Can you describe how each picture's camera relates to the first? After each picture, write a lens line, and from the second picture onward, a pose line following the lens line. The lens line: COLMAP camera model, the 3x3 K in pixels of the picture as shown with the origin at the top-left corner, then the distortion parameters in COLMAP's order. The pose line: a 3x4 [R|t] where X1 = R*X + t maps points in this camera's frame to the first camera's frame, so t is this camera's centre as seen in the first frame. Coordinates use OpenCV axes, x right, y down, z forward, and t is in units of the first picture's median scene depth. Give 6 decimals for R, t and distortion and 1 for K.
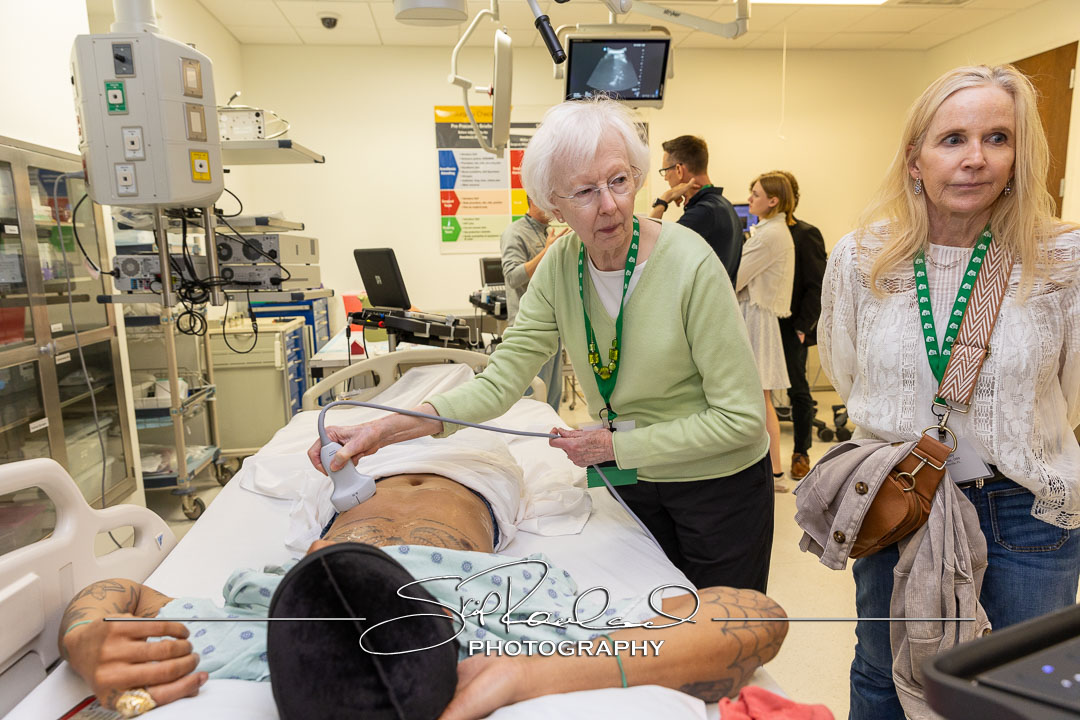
lens RADIAL K [[728.9, 0, 540.0], [0, 728.9, 360.0], [0, 0, 1]] dist [0.008913, 0.003094]
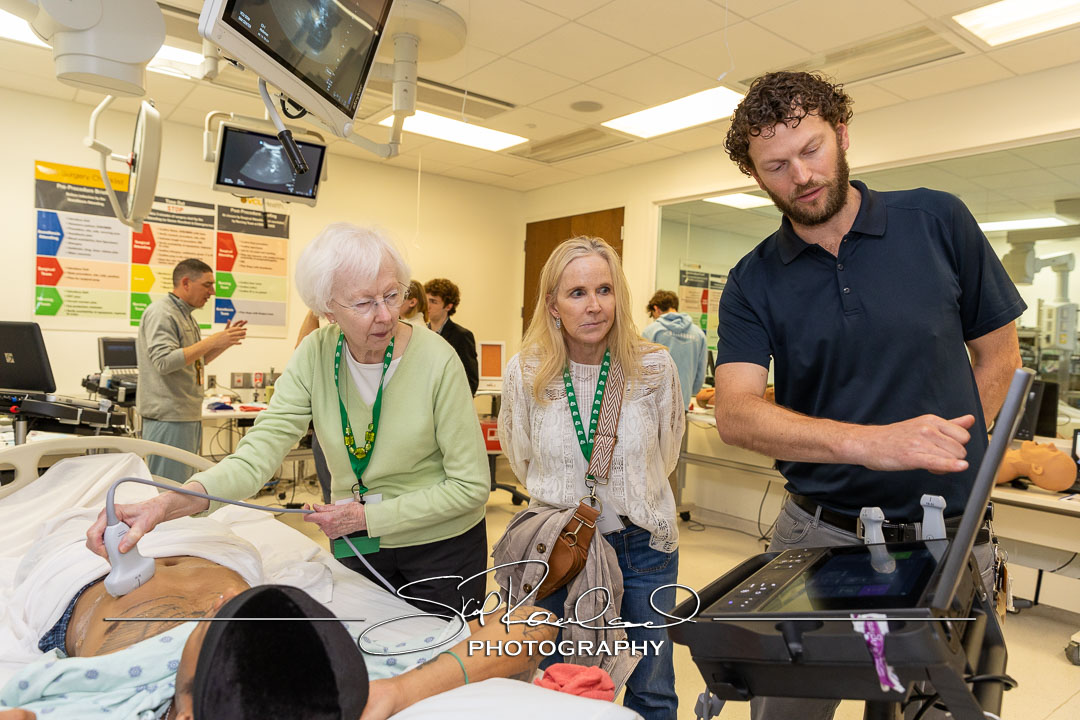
lens RADIAL K [[762.9, 0, 540.0], [0, 762.9, 360.0], [0, 0, 1]] dist [-0.006456, -0.007684]
pose [[0.856221, 0.051312, 0.514055, -0.149586], [0.014226, 0.992336, -0.122747, 0.013125], [-0.516414, 0.112412, 0.848929, -0.089675]]
